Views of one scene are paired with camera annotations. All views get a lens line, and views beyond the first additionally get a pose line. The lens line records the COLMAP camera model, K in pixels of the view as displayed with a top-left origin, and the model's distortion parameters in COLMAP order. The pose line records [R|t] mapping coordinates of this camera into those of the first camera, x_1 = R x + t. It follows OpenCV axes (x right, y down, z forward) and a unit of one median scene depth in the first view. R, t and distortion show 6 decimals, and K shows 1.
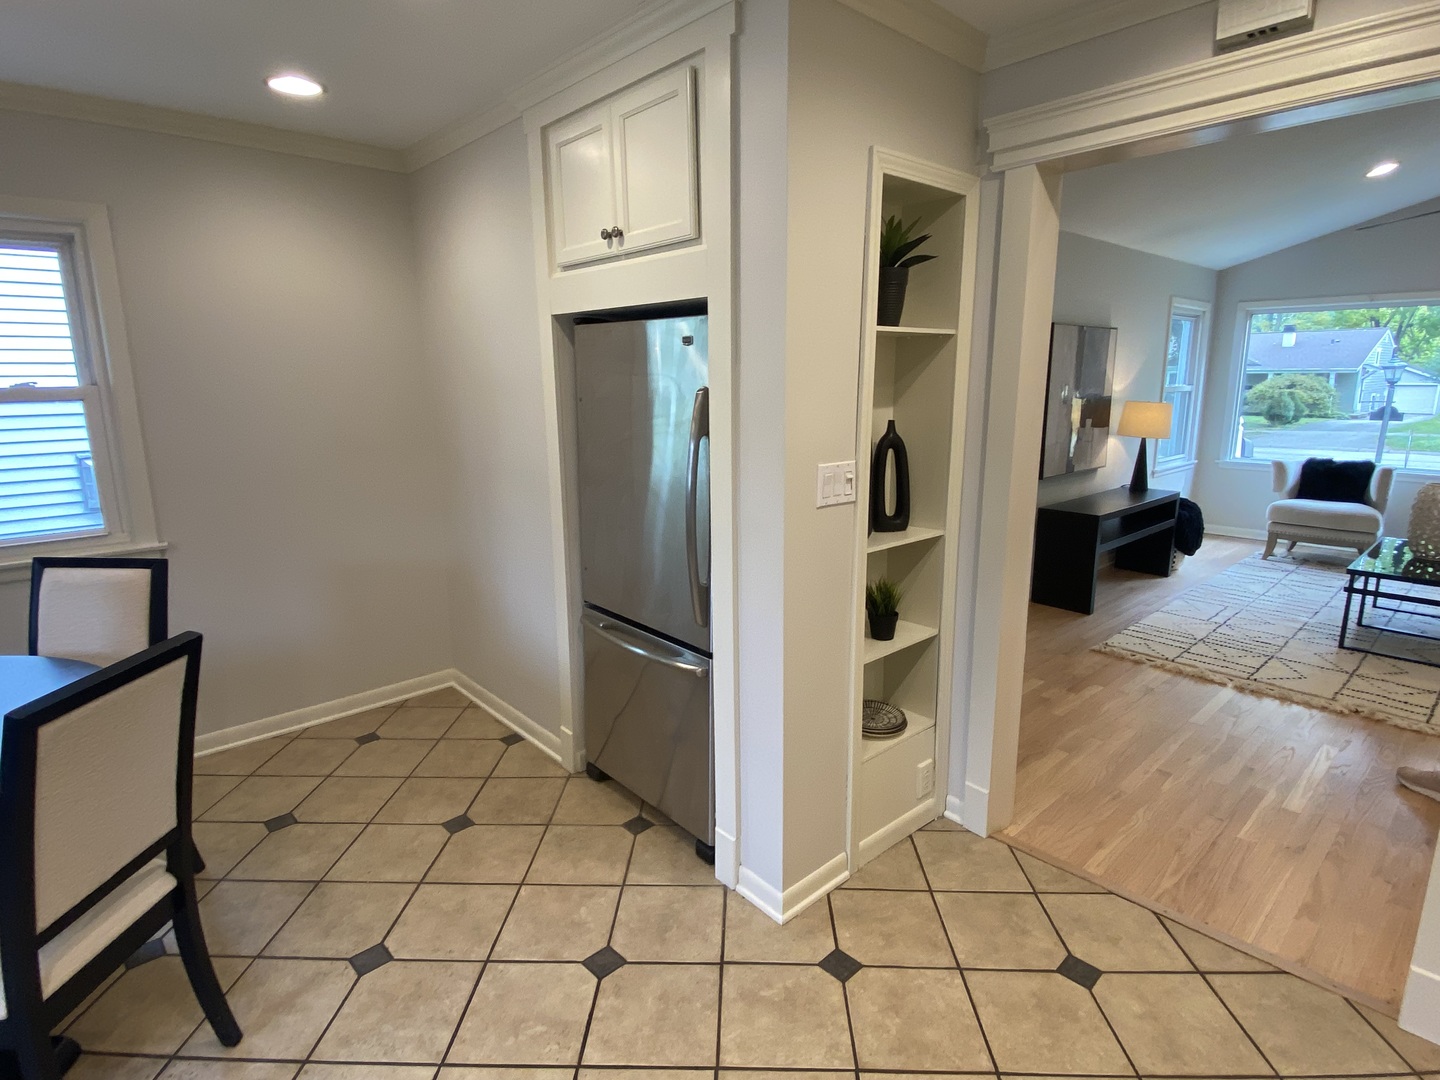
lens RADIAL K [[749.9, 0, 720.0], [0, 749.9, 540.0], [0, 0, 1]] dist [0.023336, -0.032312]
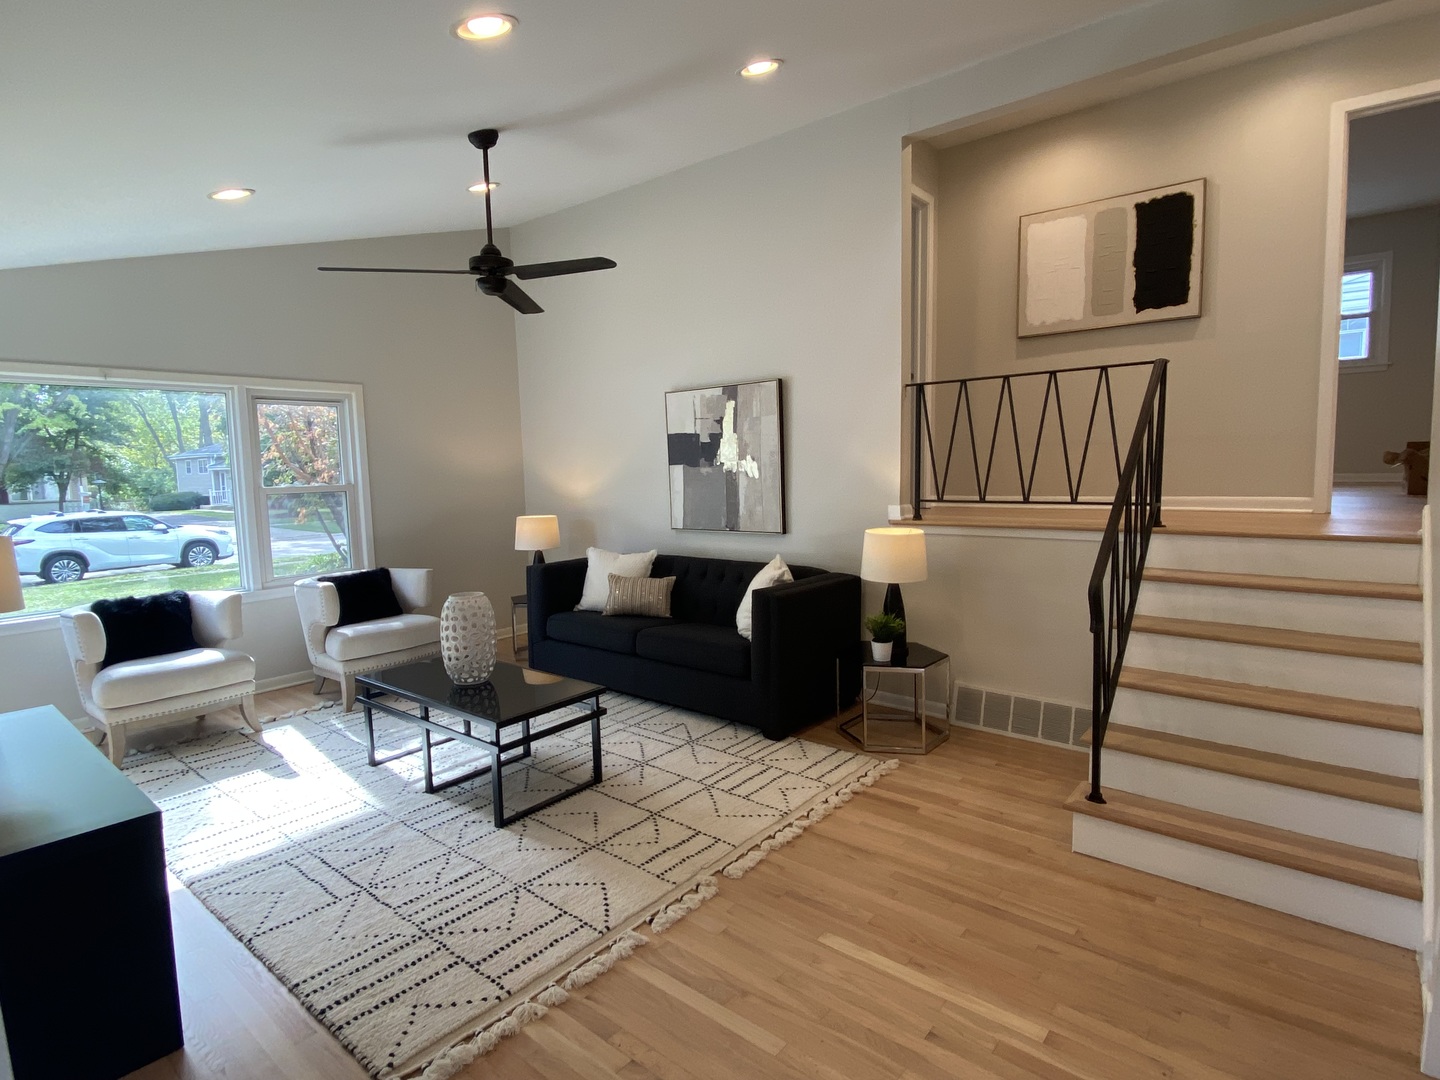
lens RADIAL K [[746.0, 0, 719.3], [0, 746.0, 534.6], [0, 0, 1]] dist [0.063908, -0.062485]
pose [[-0.153560, -0.074615, 0.985318, 0.059555], [0.227167, 0.967772, 0.108689, -0.137245], [-0.961673, 0.240522, -0.131661, 0.658094]]
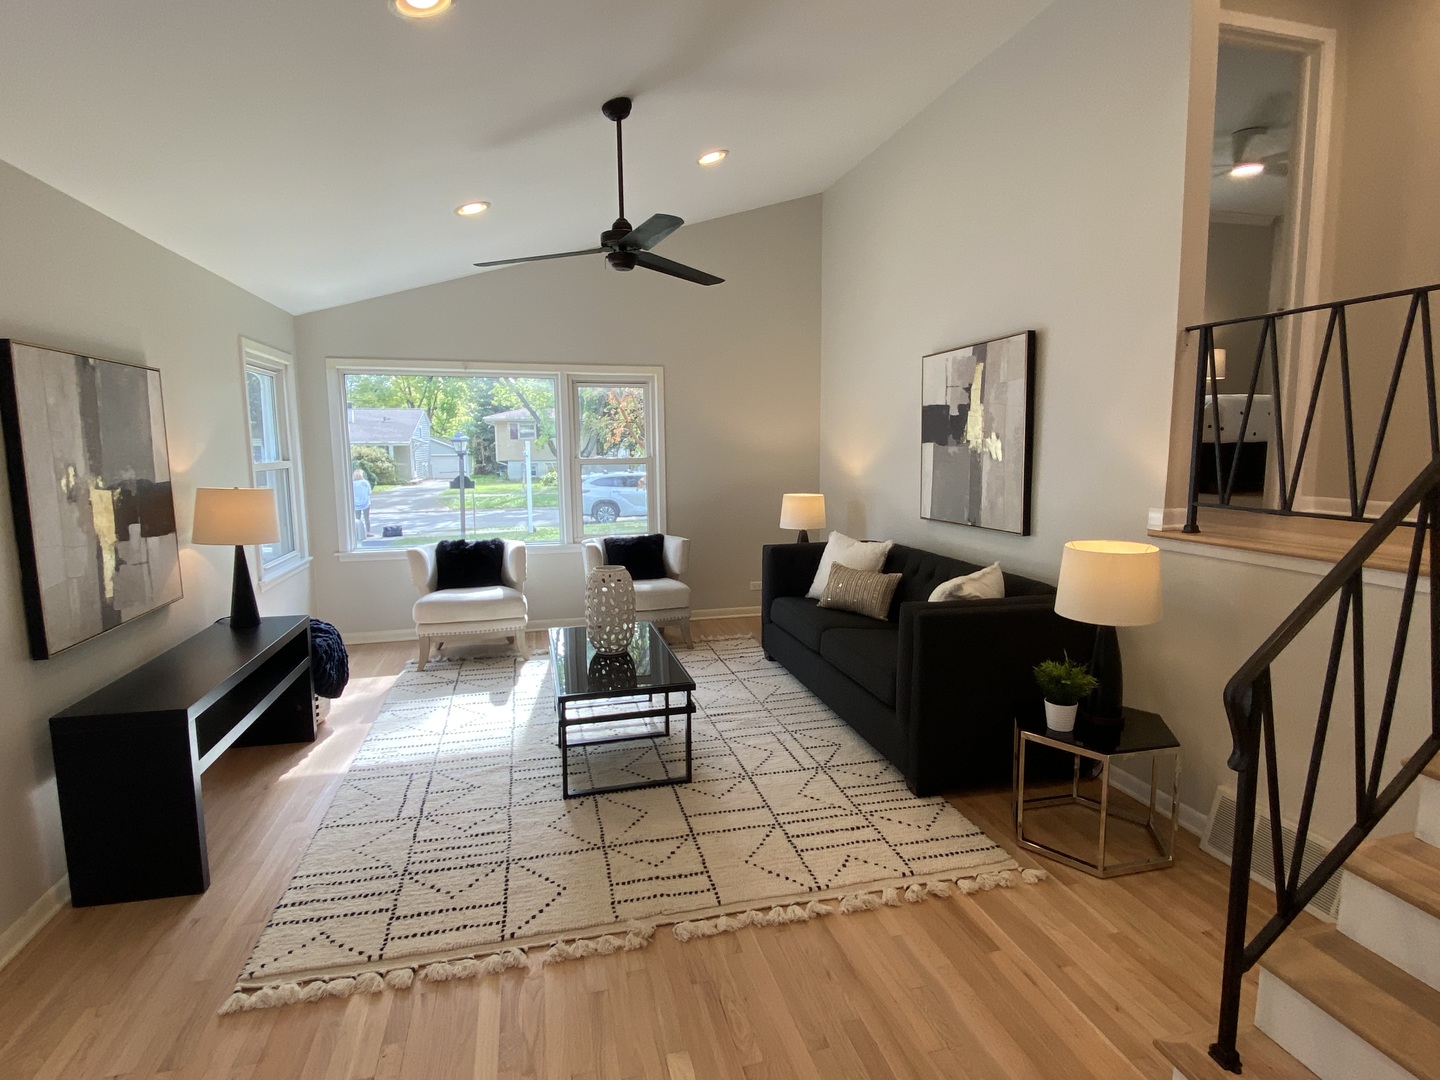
lens RADIAL K [[746.0, 0, 719.3], [0, 746.0, 534.6], [0, 0, 1]] dist [0.063908, -0.062485]
pose [[0.463168, -0.097328, 0.880910, 0.199731], [0.185174, 0.982642, 0.011206, -0.080712], [-0.866710, 0.157932, 0.473151, 0.367019]]
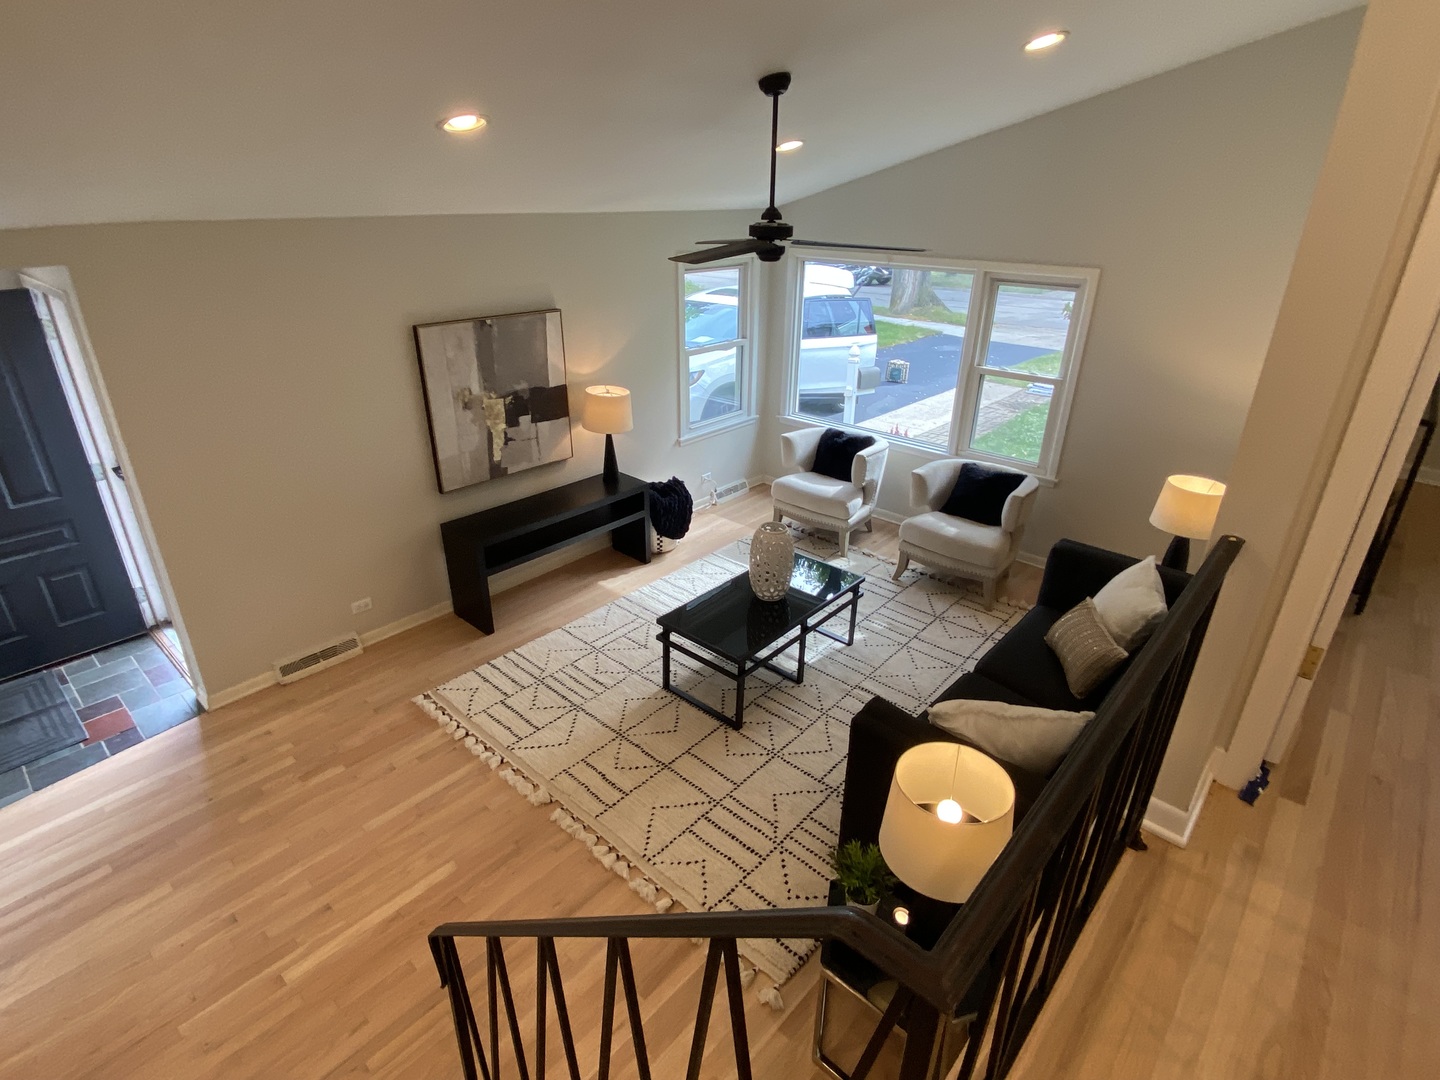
lens RADIAL K [[746.0, 0, 719.3], [0, 746.0, 534.6], [0, 0, 1]] dist [0.063908, -0.062485]
pose [[0.992891, -0.025636, 0.116235, 0.632741], [-0.000522, 0.975584, 0.219625, -0.226557], [-0.119027, -0.218125, 0.968635, 0.042116]]
